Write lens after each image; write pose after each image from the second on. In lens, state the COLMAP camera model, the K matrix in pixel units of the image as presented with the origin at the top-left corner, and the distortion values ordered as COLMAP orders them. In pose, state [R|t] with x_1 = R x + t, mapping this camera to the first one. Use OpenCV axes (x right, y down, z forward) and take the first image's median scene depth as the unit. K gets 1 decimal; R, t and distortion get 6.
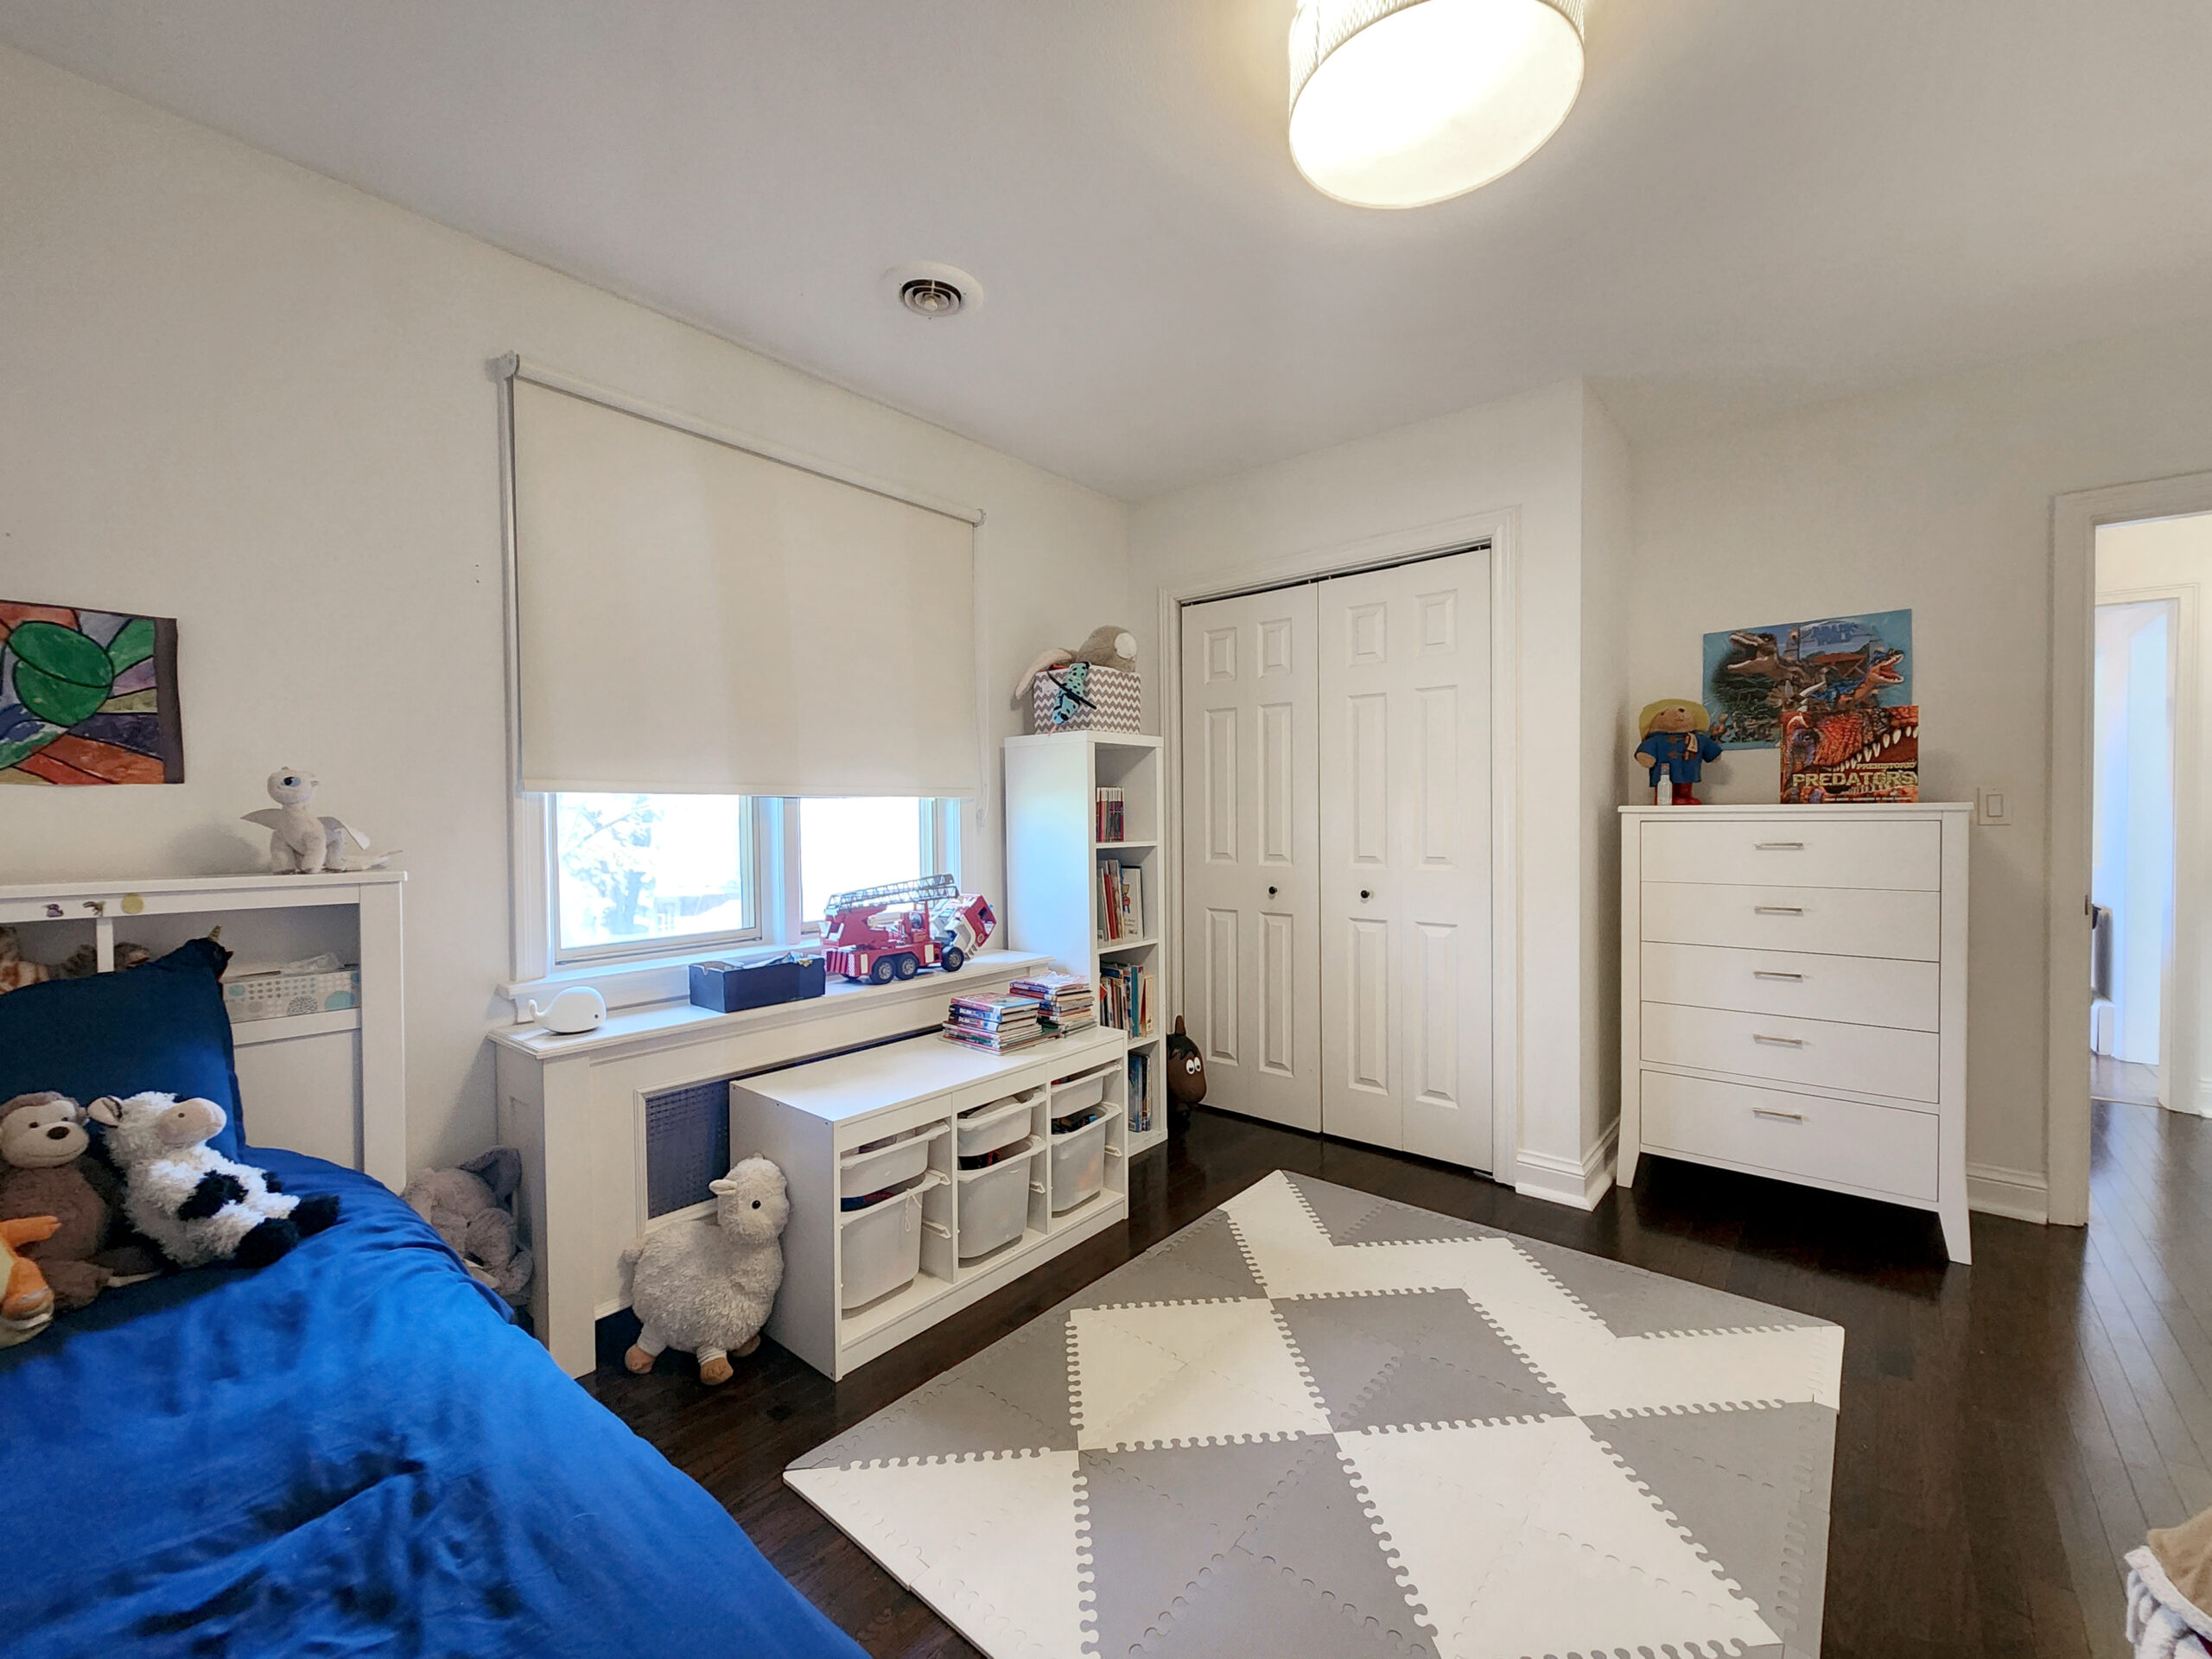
lens RADIAL K [[902.3, 0, 1108.4], [0, 902.3, 830.6], [0, 0, 1]] dist [0.000184, -0.000188]
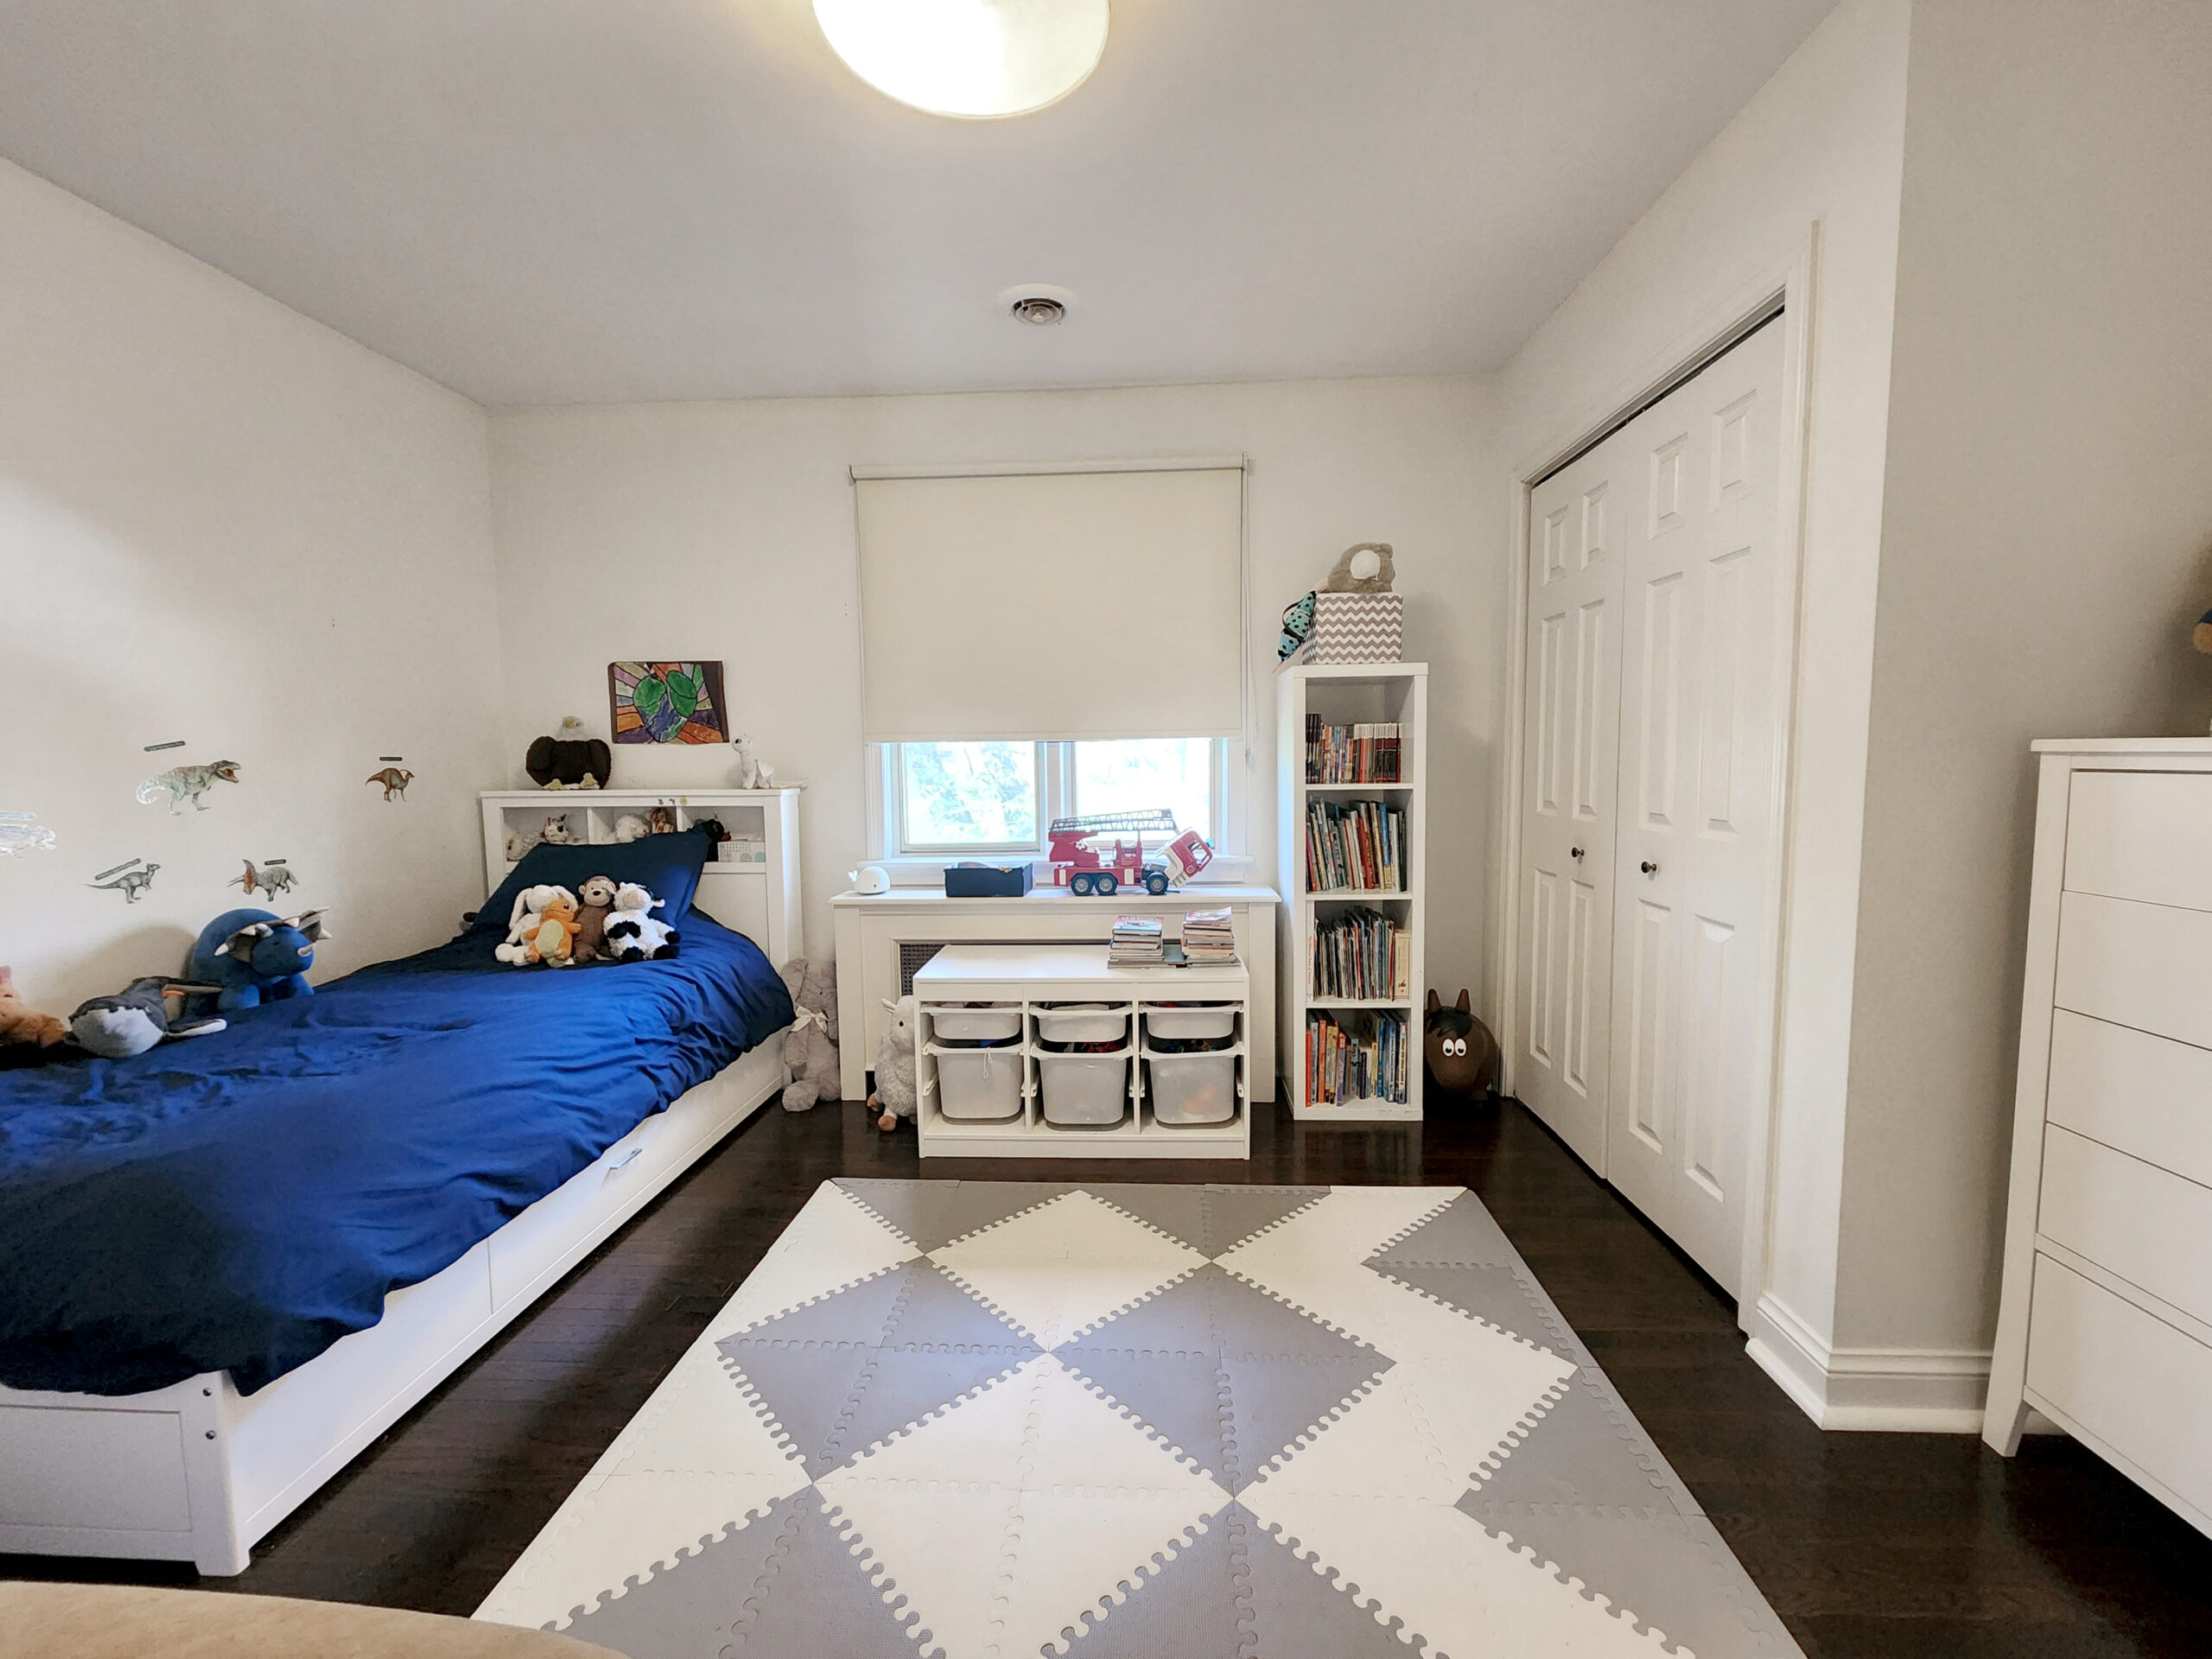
lens RADIAL K [[902.3, 0, 1110.0], [0, 902.3, 827.0], [0, 0, 1]] dist [0.000184, -0.000188]
pose [[0.602908, 0.064679, -0.795185, 0.717027], [-0.005133, 0.997002, 0.077203, -0.015838], [0.797794, -0.042465, 0.601432, 0.297066]]
